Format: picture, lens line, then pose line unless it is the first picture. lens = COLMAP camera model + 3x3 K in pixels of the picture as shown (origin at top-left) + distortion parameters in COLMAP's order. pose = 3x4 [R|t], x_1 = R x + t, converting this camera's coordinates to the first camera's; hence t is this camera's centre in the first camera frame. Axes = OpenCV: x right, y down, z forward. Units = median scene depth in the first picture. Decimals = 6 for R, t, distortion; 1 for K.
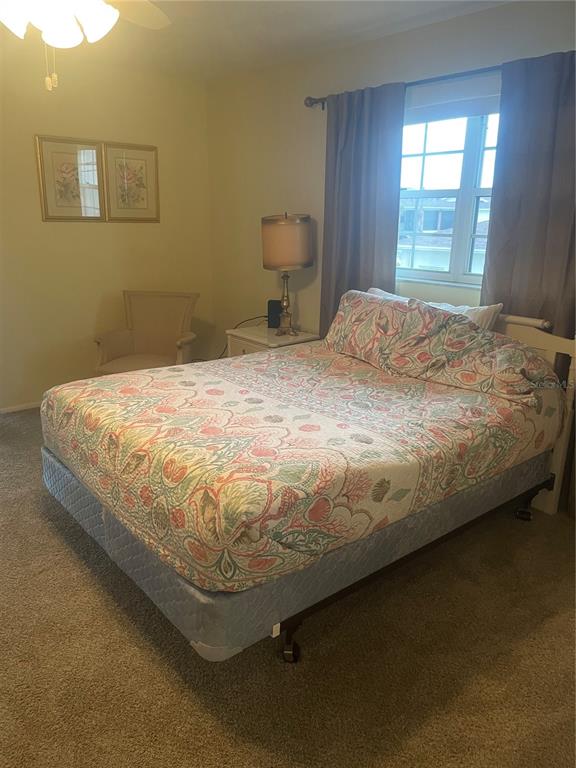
lens RADIAL K [[576.8, 0, 286.1], [0, 576.8, 385.3], [0, 0, 1]] dist [0.062499, -0.070701]
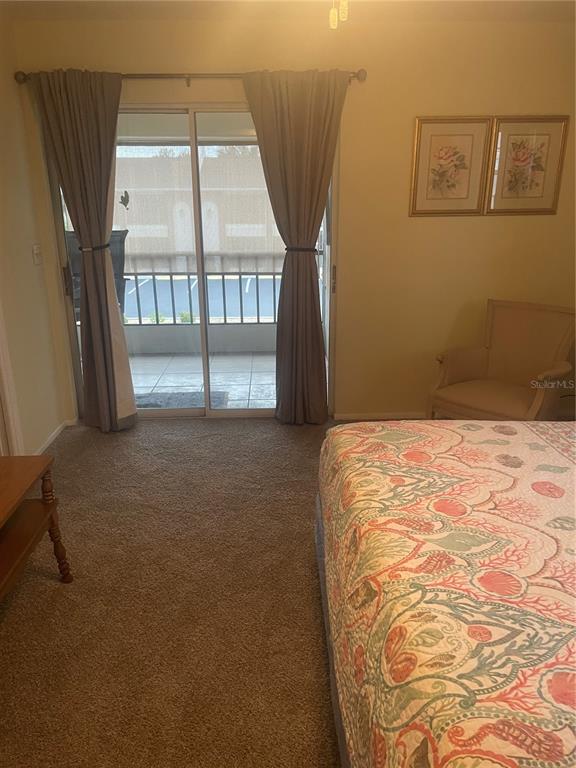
lens RADIAL K [[576.8, 0, 285.9], [0, 576.8, 378.7], [0, 0, 1]] dist [0.062499, -0.070701]
pose [[0.778674, 0.159957, -0.606697, 0.021180], [-0.156872, 0.985879, 0.058591, -0.105890], [0.607502, 0.049551, 0.792771, 0.349750]]
